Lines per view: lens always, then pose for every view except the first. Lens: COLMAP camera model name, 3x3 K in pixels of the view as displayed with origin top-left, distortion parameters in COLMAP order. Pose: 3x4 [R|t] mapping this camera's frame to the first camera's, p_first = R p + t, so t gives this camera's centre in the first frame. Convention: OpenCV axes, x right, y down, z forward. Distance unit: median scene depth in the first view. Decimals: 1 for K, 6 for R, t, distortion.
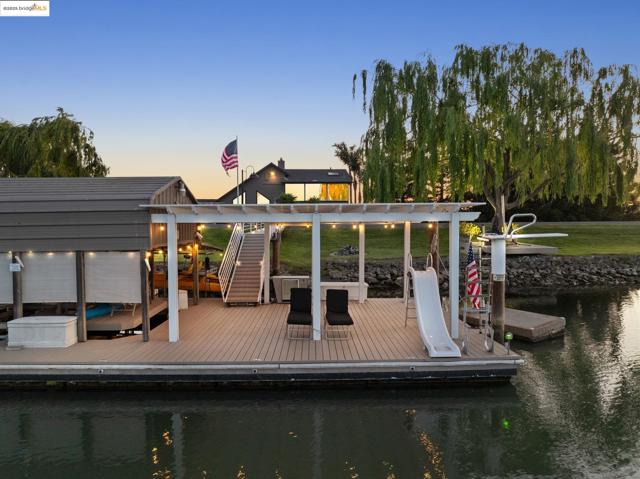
lens RADIAL K [[456.4, 0, 320.0], [0, 456.4, 239.5], [0, 0, 1]] dist [-0.047040, 0.005006]
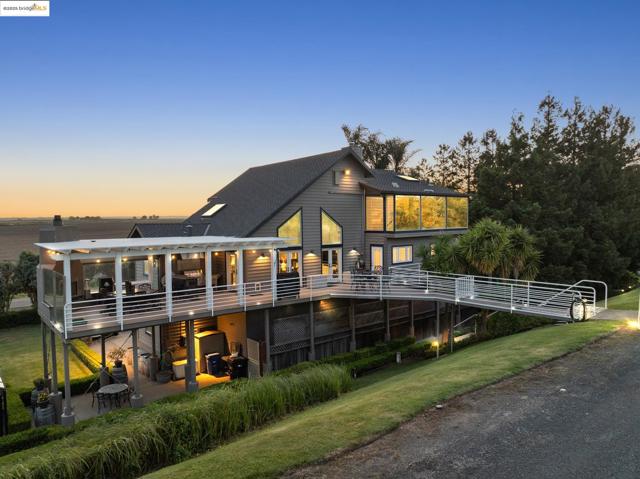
lens RADIAL K [[456.4, 0, 320.0], [0, 456.4, 239.5], [0, 0, 1]] dist [-0.047040, 0.005006]
pose [[0.802005, -0.035864, 0.596240, -2.057971], [0.039879, 0.999184, 0.006460, -0.394016], [-0.595985, 0.018596, 0.802781, 3.127532]]
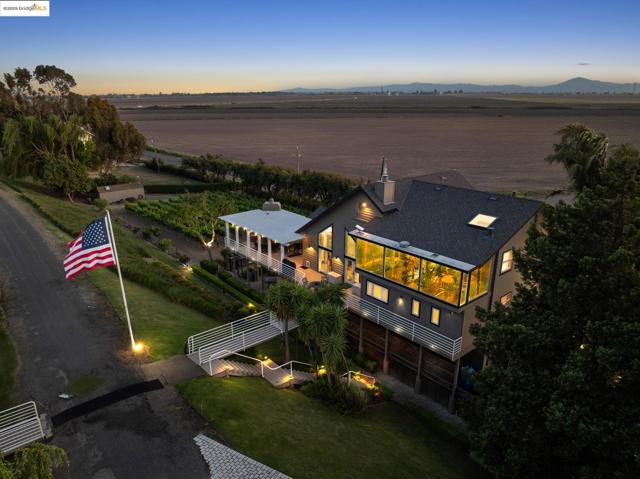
lens RADIAL K [[459.9, 0, 320.0], [0, 459.9, 239.5], [0, 0, 1]] dist [-0.064532, 0.050384]
pose [[0.602899, 0.250066, -0.757614, 1.447513], [-0.039251, 0.957756, 0.284892, -1.291360], [0.796851, -0.142024, 0.587246, 3.100719]]
